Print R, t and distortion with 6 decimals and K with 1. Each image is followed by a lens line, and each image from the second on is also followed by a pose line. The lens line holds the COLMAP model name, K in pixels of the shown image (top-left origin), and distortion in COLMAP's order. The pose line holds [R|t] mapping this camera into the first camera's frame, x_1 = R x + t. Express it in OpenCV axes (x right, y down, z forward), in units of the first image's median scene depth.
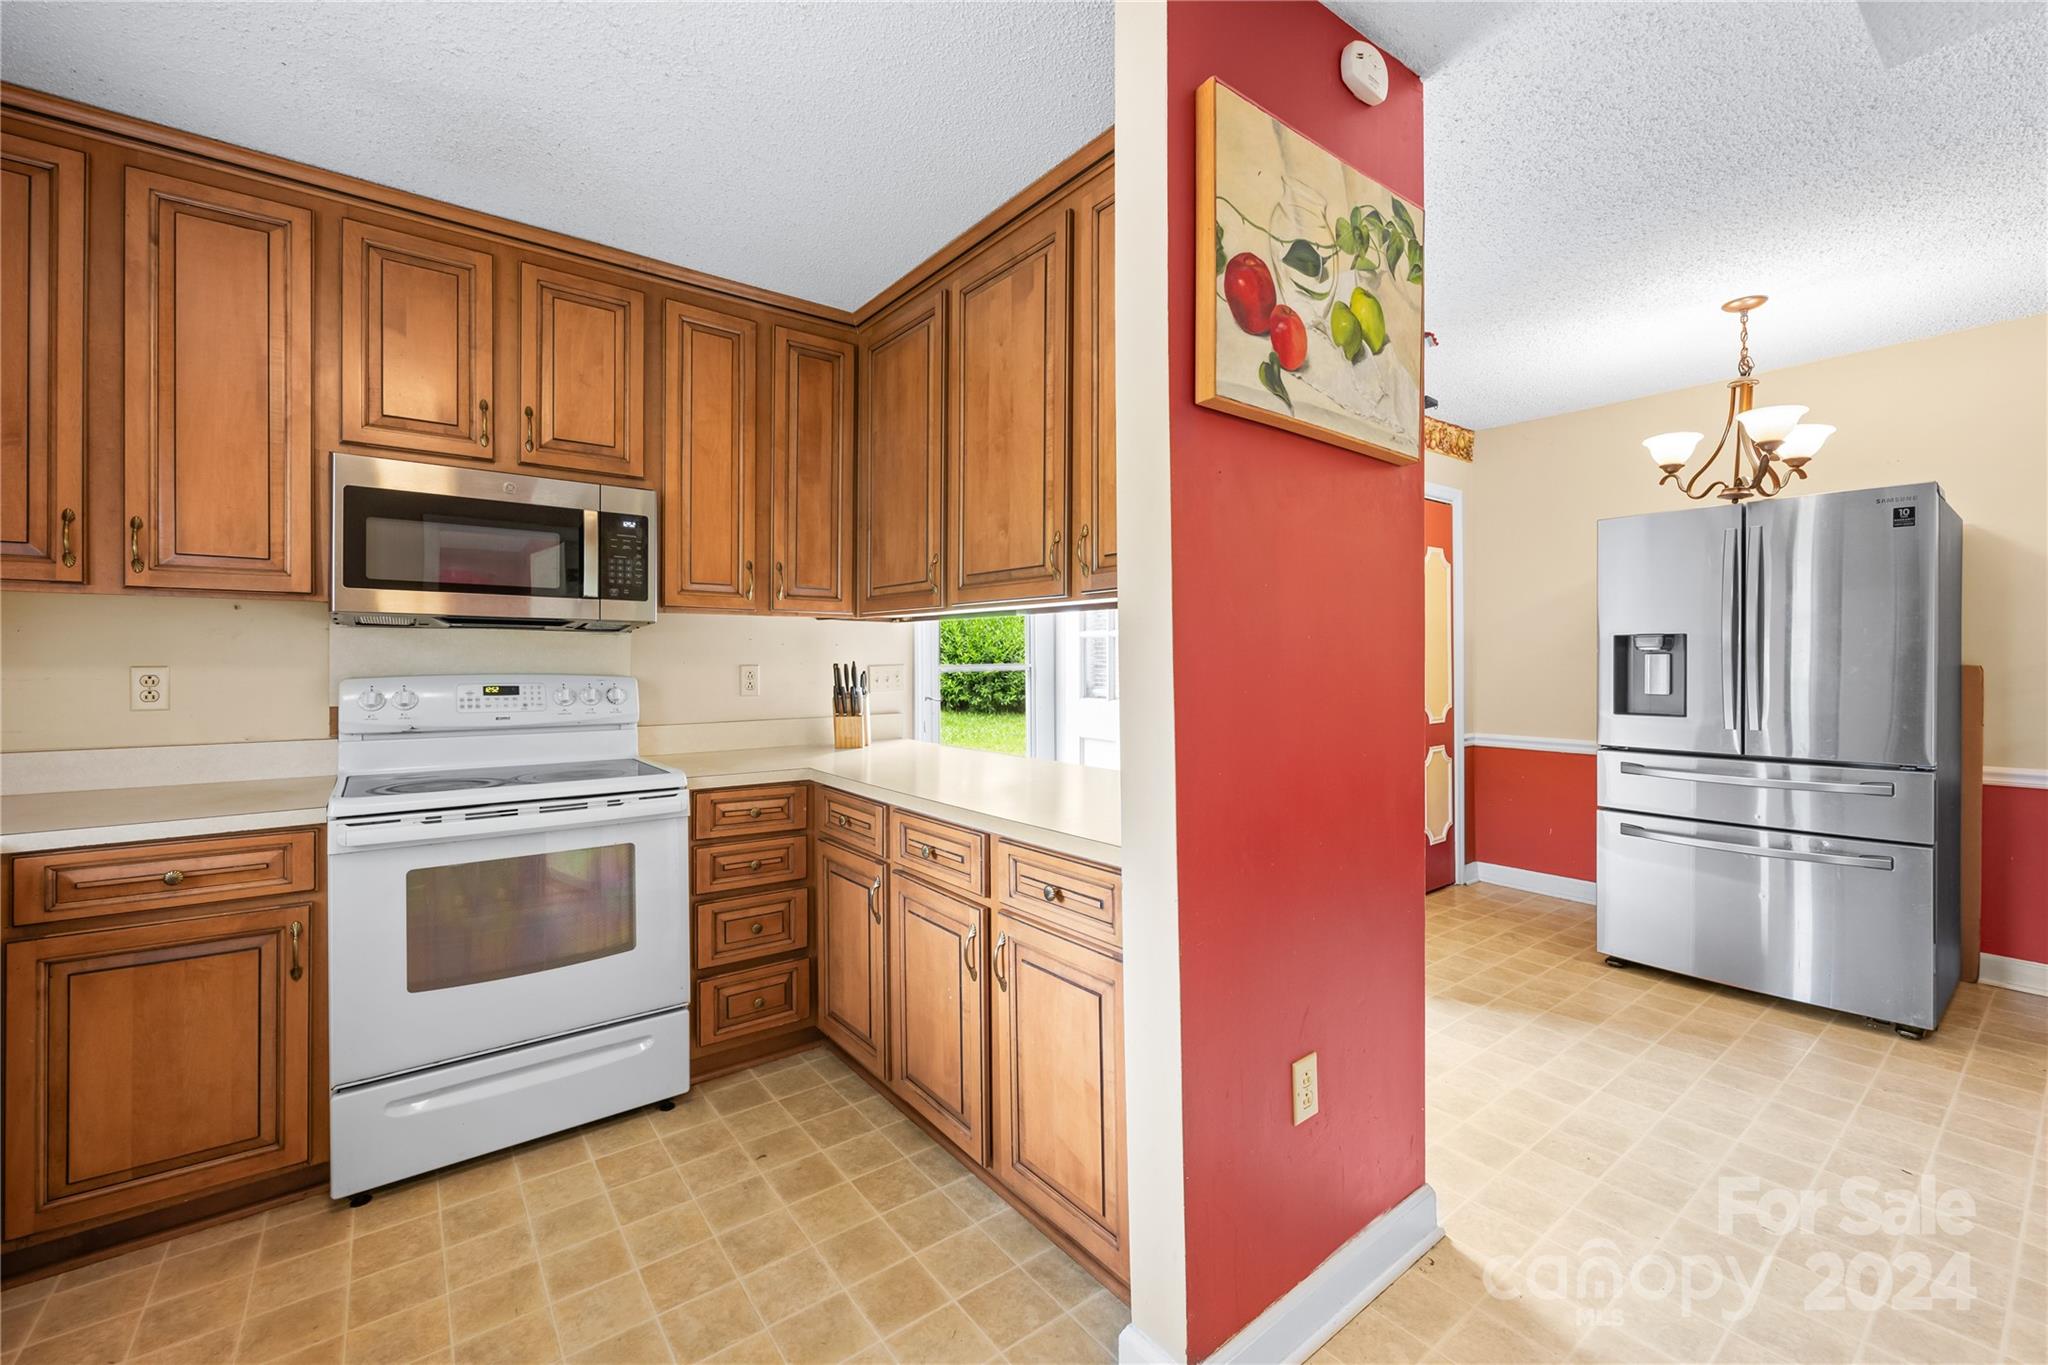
lens RADIAL K [[830.6, 0, 1054.7], [0, 830.6, 658.8], [0, 0, 1]] dist [-0.003236, -0.000071]
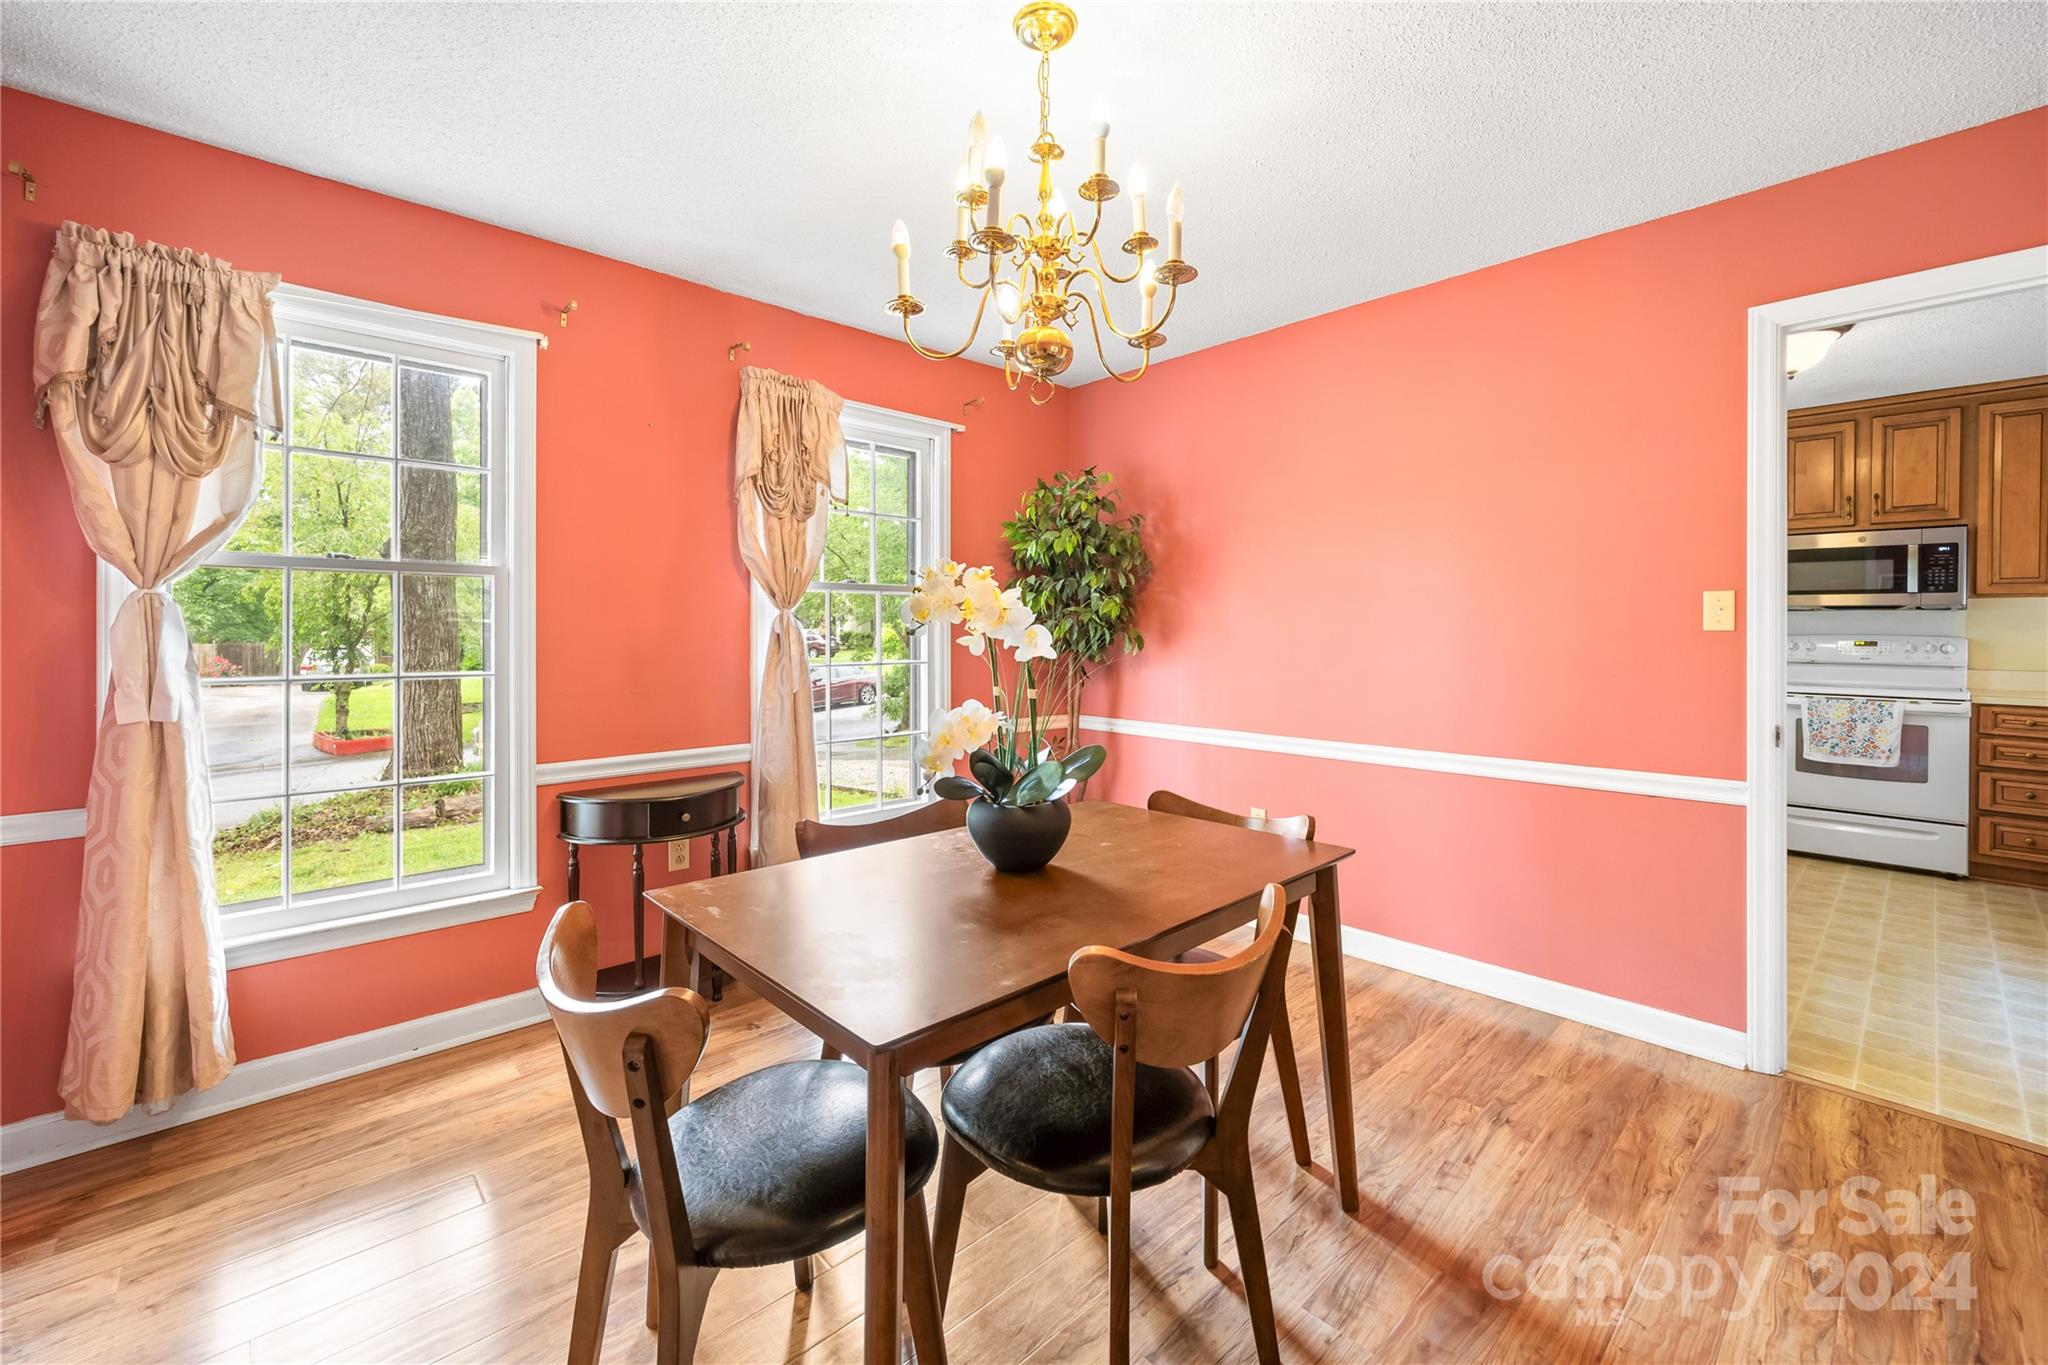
lens RADIAL K [[839.4, 0, 1047.3], [0, 839.4, 638.0], [0, 0, 1]] dist [0.000928, 0.000290]
pose [[0.097831, 0.012928, -0.995119, 1.090219], [-0.000846, 0.999916, 0.012907, 0.002555], [0.995203, -0.000421, 0.097834, -1.066895]]
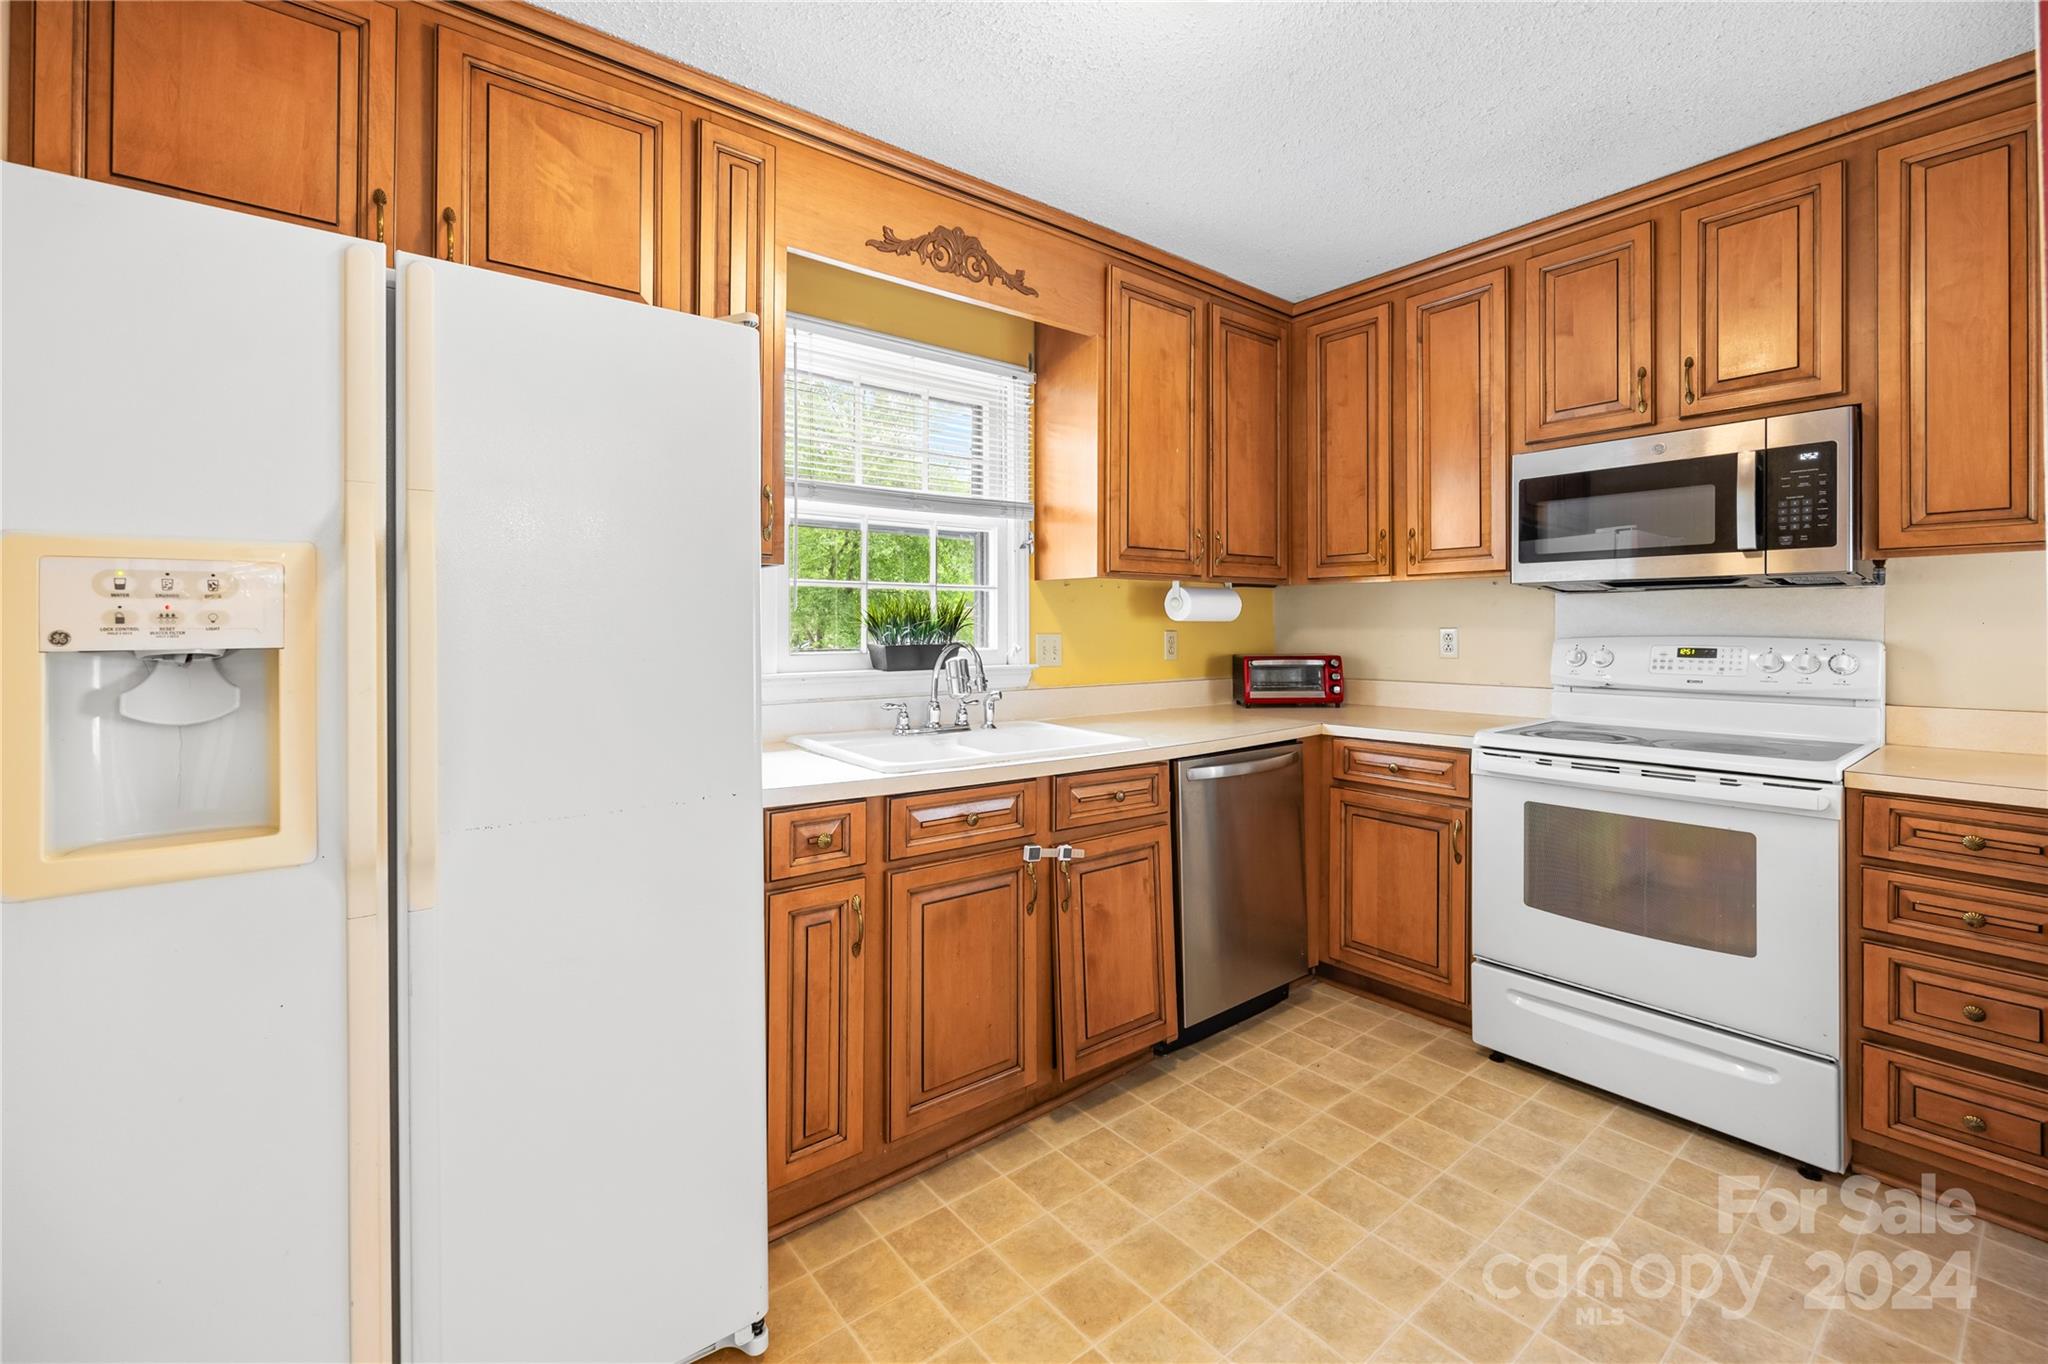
lens RADIAL K [[829.4, 0, 1034.0], [0, 829.4, 635.4], [0, 0, 1]] dist [-0.007812, 0.000312]
pose [[0.011838, 0.004211, -0.999921, 0.309899], [0.006180, 0.999972, 0.004284, 0.008562], [0.999911, -0.006231, 0.011812, 0.232531]]
